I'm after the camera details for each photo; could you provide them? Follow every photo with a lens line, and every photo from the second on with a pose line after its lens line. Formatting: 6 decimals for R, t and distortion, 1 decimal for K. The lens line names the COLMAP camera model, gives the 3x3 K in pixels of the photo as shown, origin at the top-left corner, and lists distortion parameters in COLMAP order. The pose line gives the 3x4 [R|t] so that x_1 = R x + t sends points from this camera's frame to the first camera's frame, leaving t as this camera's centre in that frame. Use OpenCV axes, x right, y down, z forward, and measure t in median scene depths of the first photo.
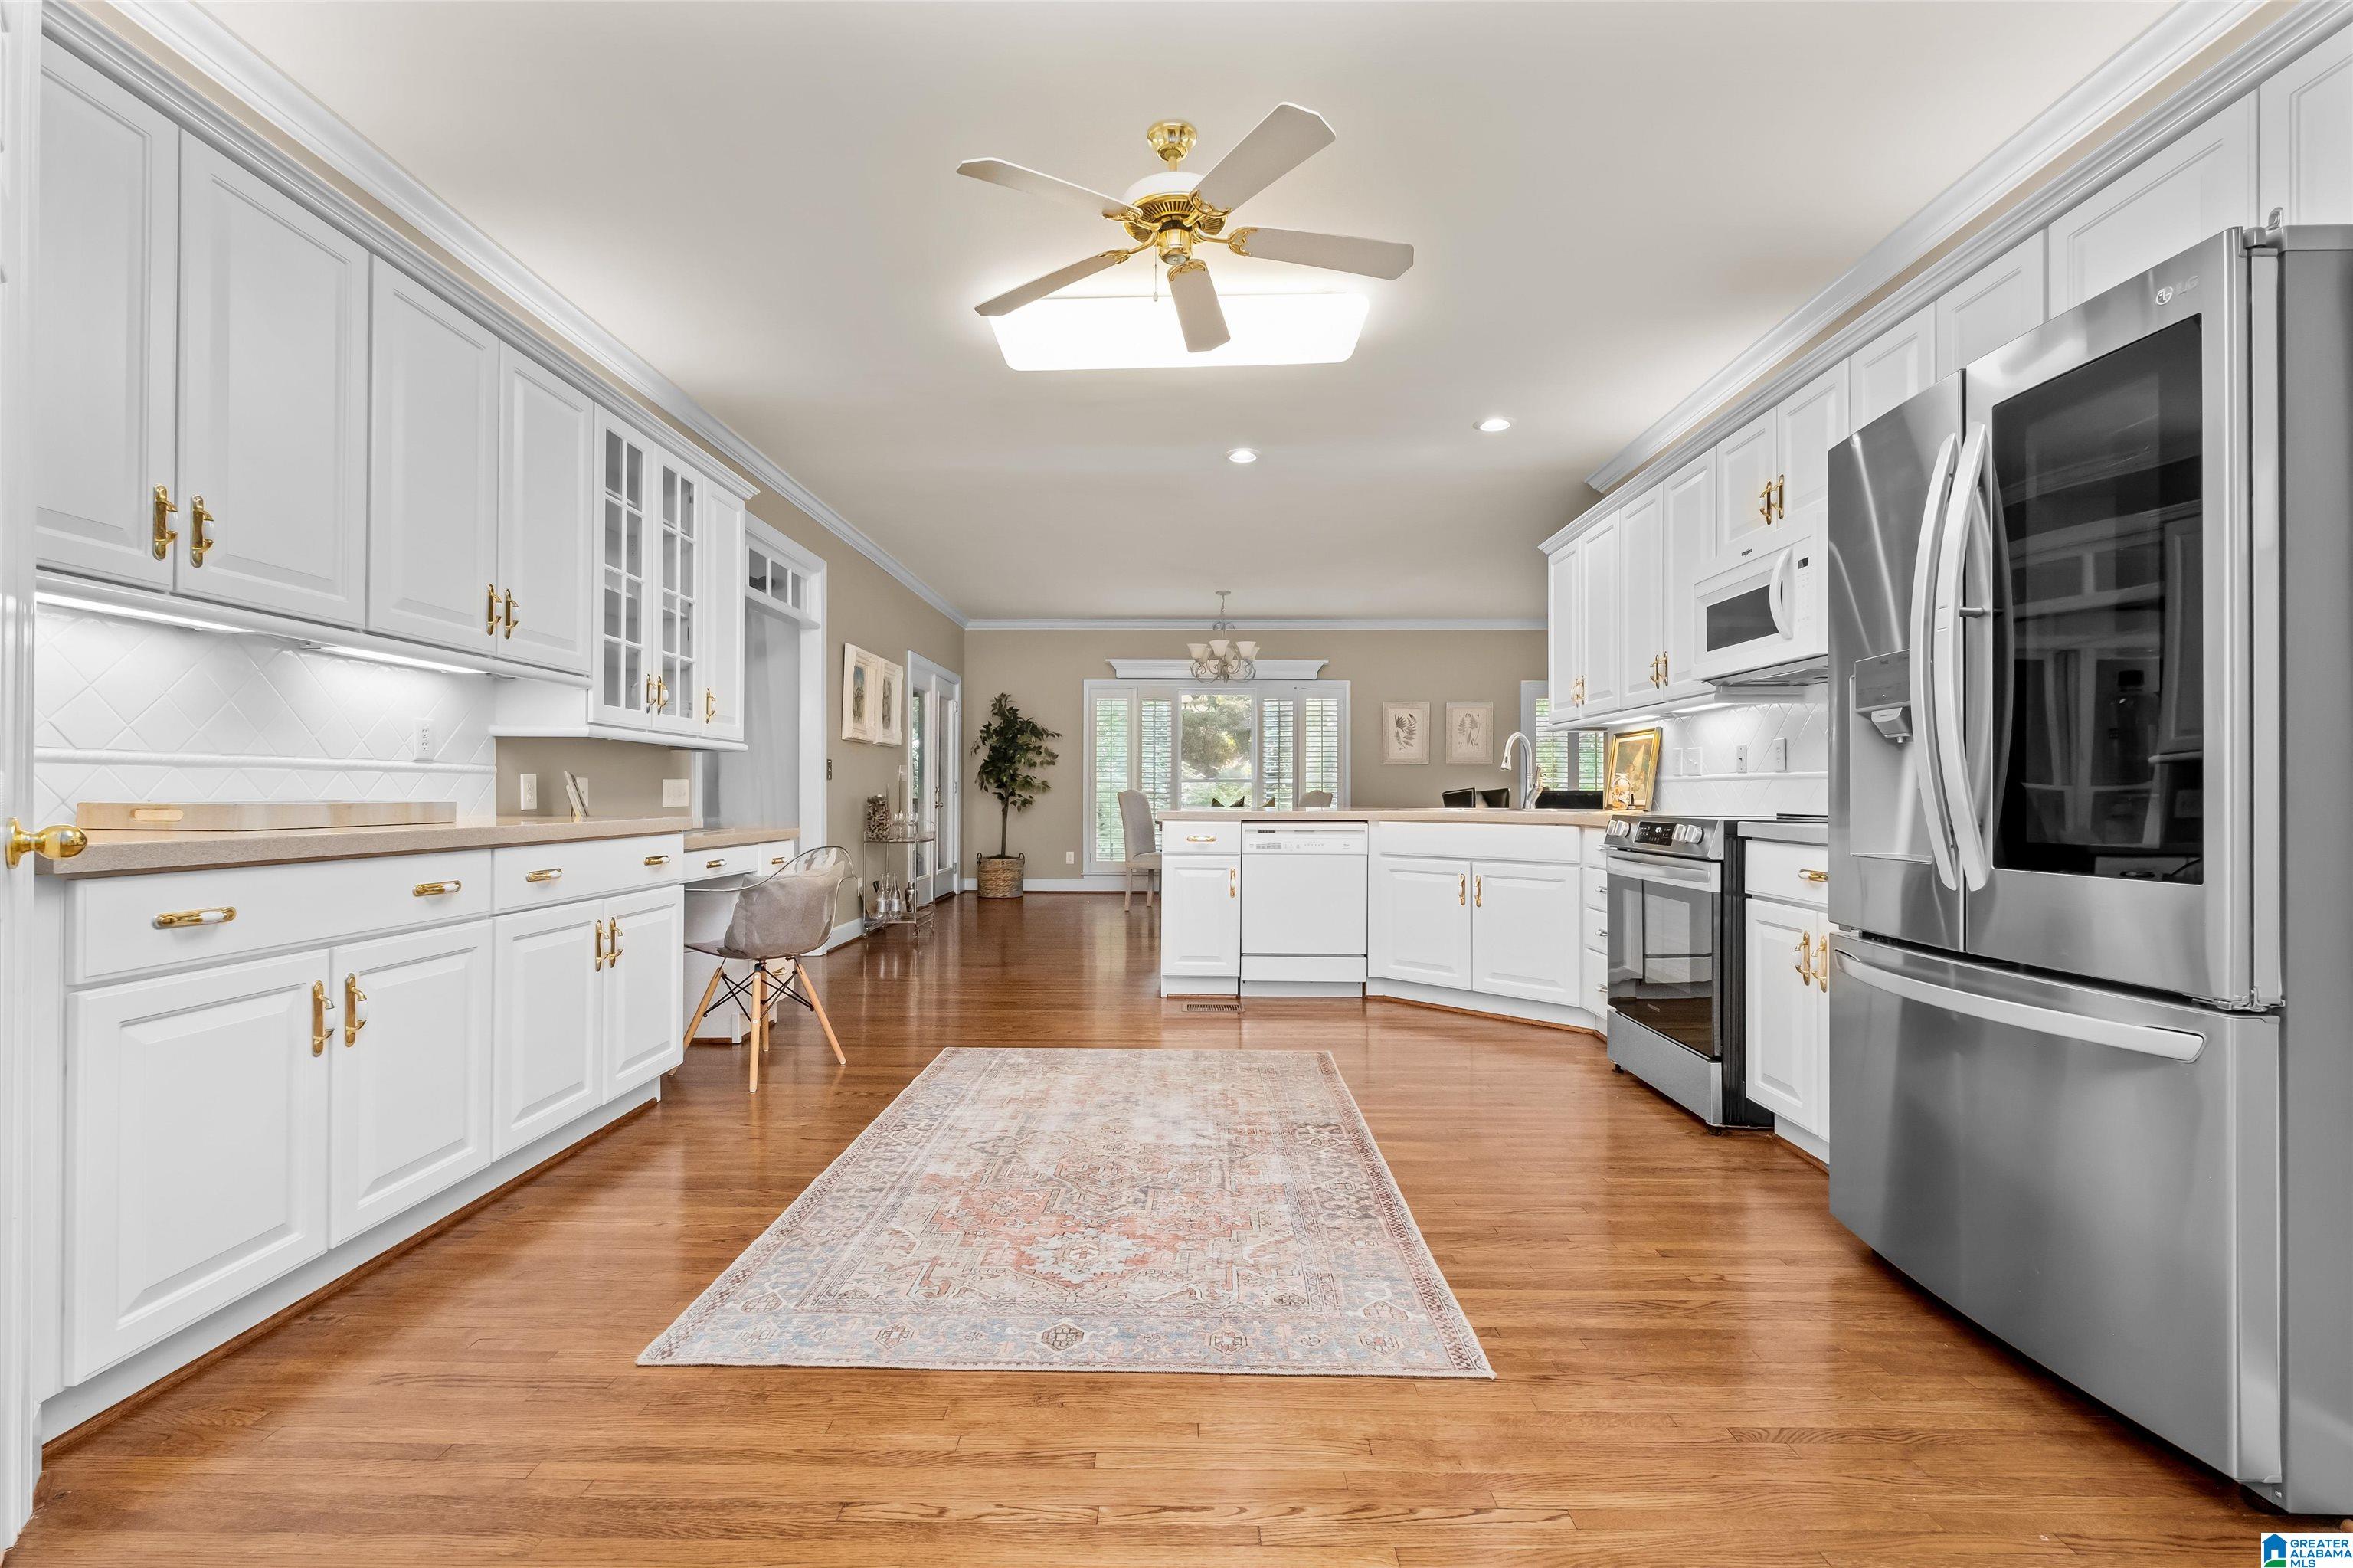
lens RADIAL K [[1037.2, 0, 1178.7], [0, 1037.2, 787.7], [0, 0, 1]] dist [-0.002705, -0.000880]
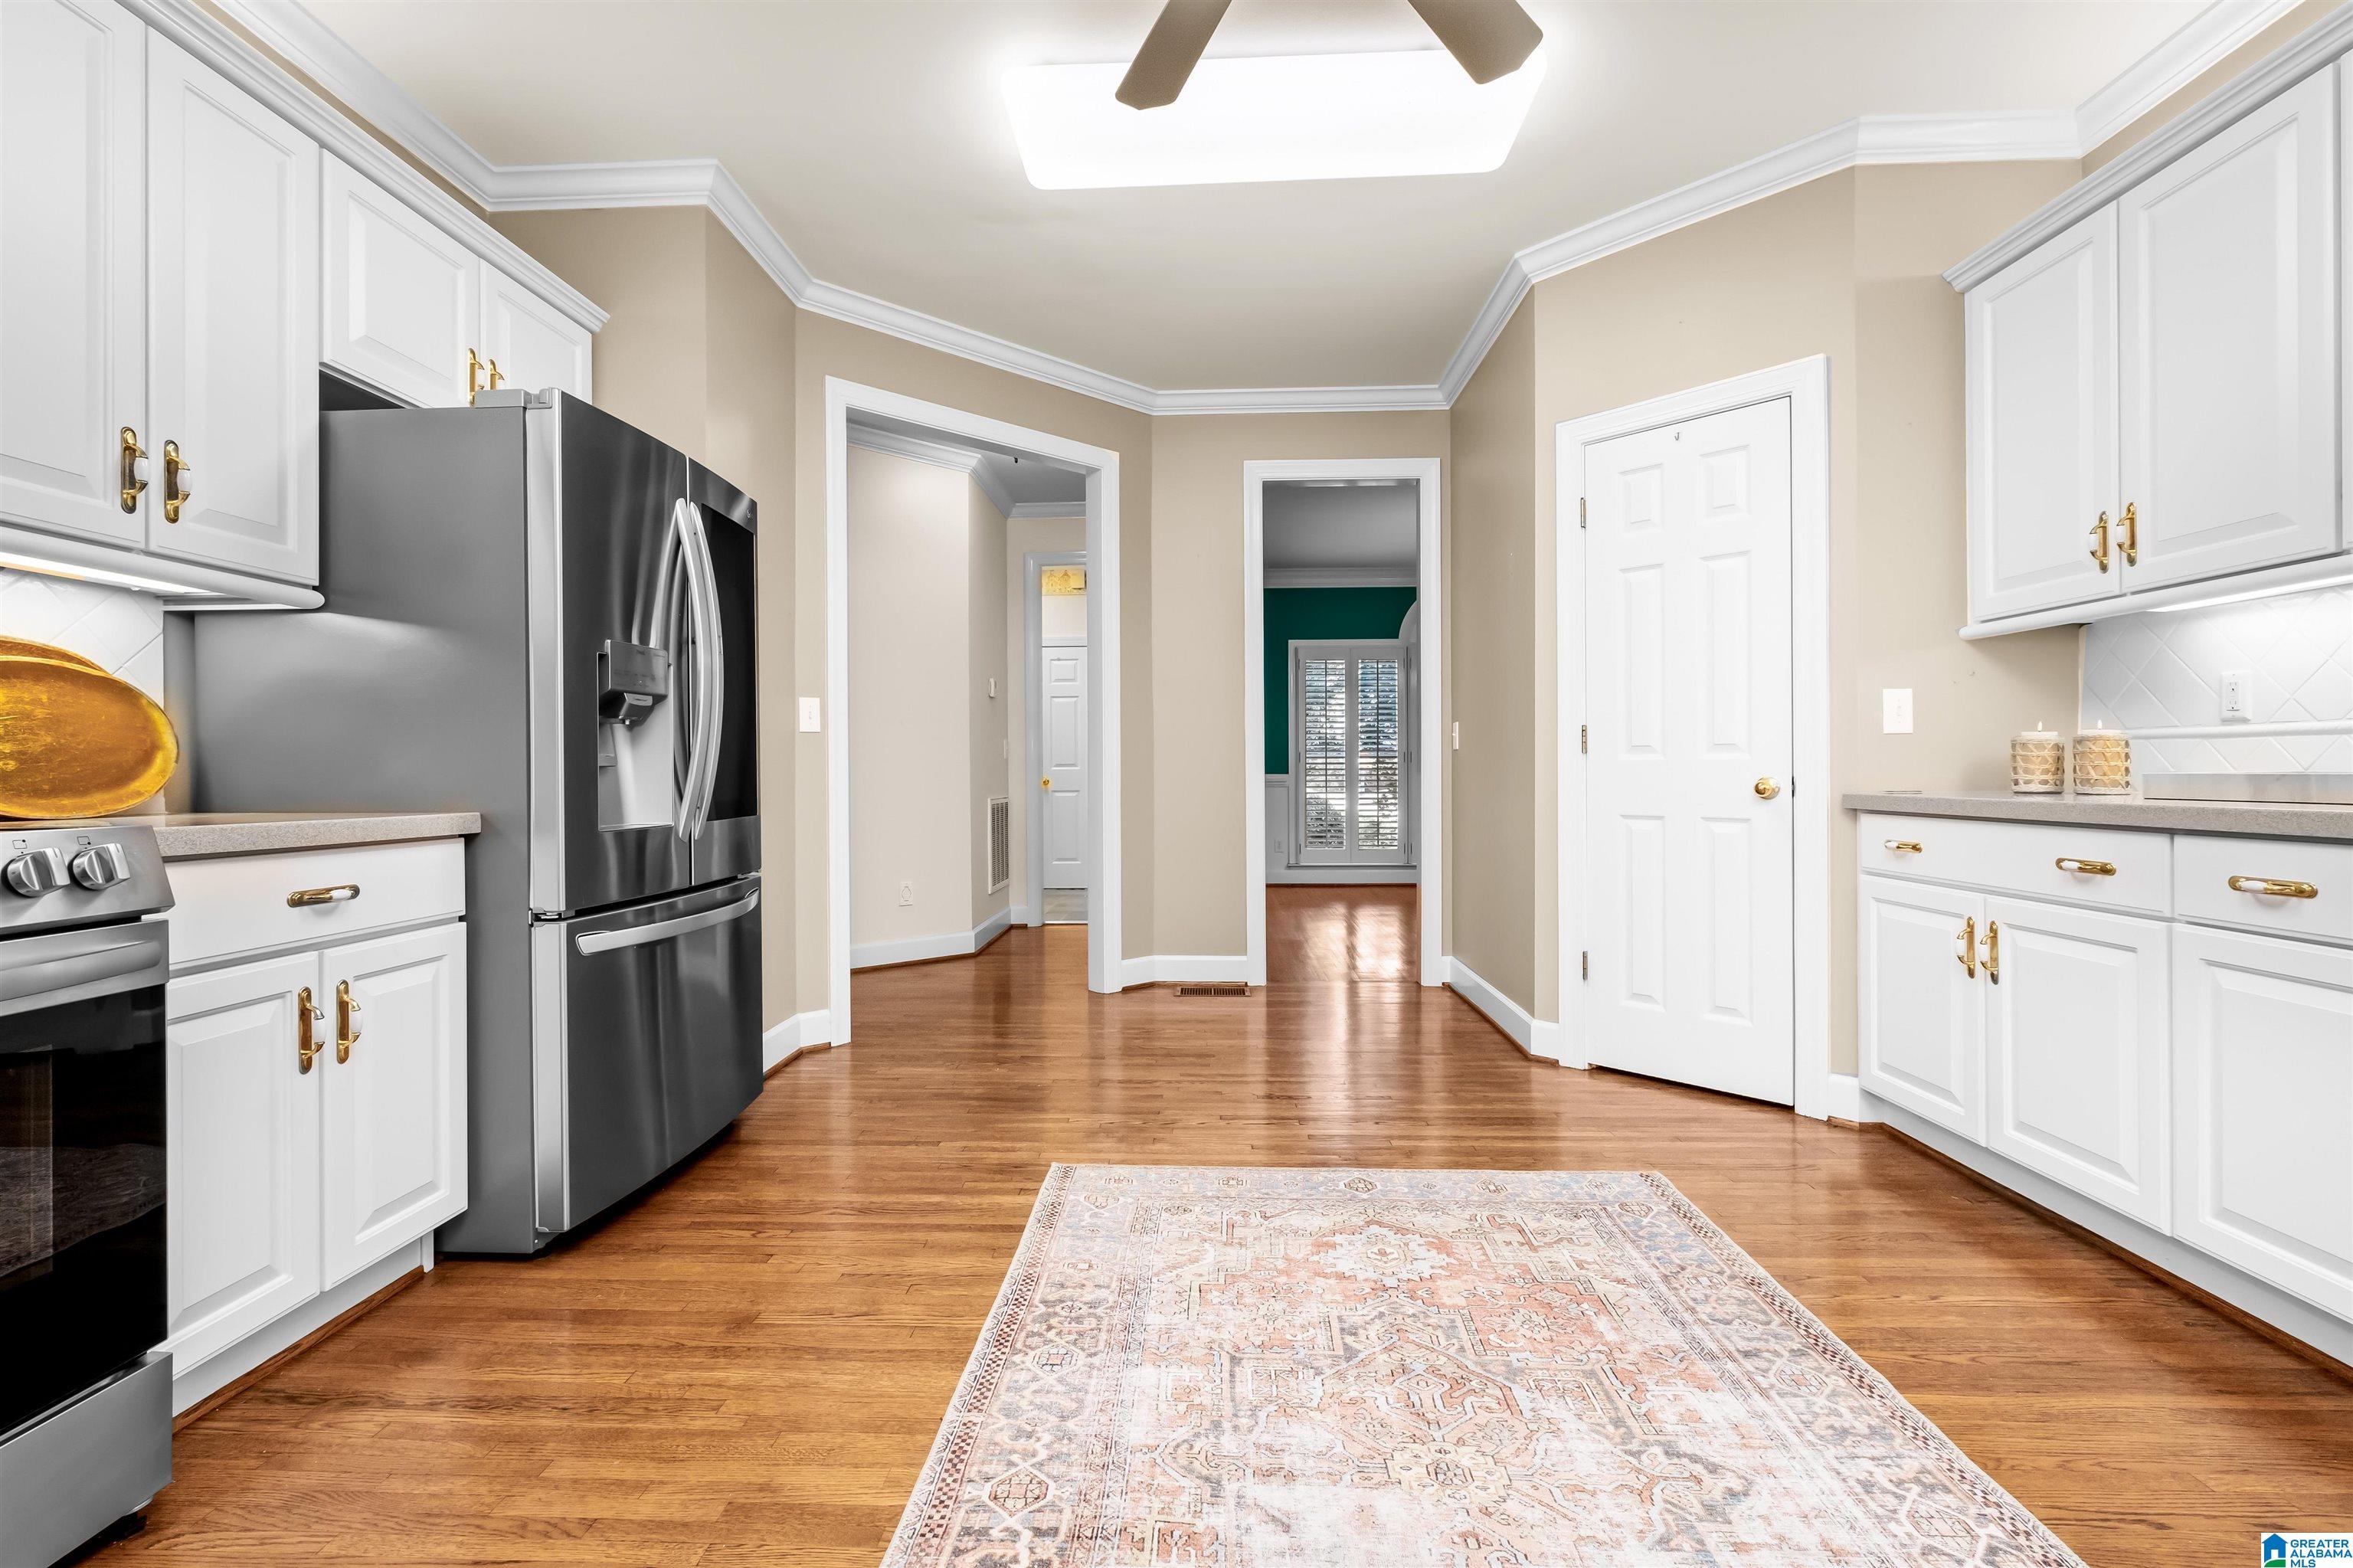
lens RADIAL K [[1037.2, 0, 1161.6], [0, 1037.2, 765.9], [0, 0, 1]] dist [-0.002705, -0.000880]
pose [[-0.999304, 0.003730, 0.037108, 0.050282], [0.003334, 0.999937, -0.010741, 0.010000], [-0.037146, -0.010610, -0.999254, 1.340583]]
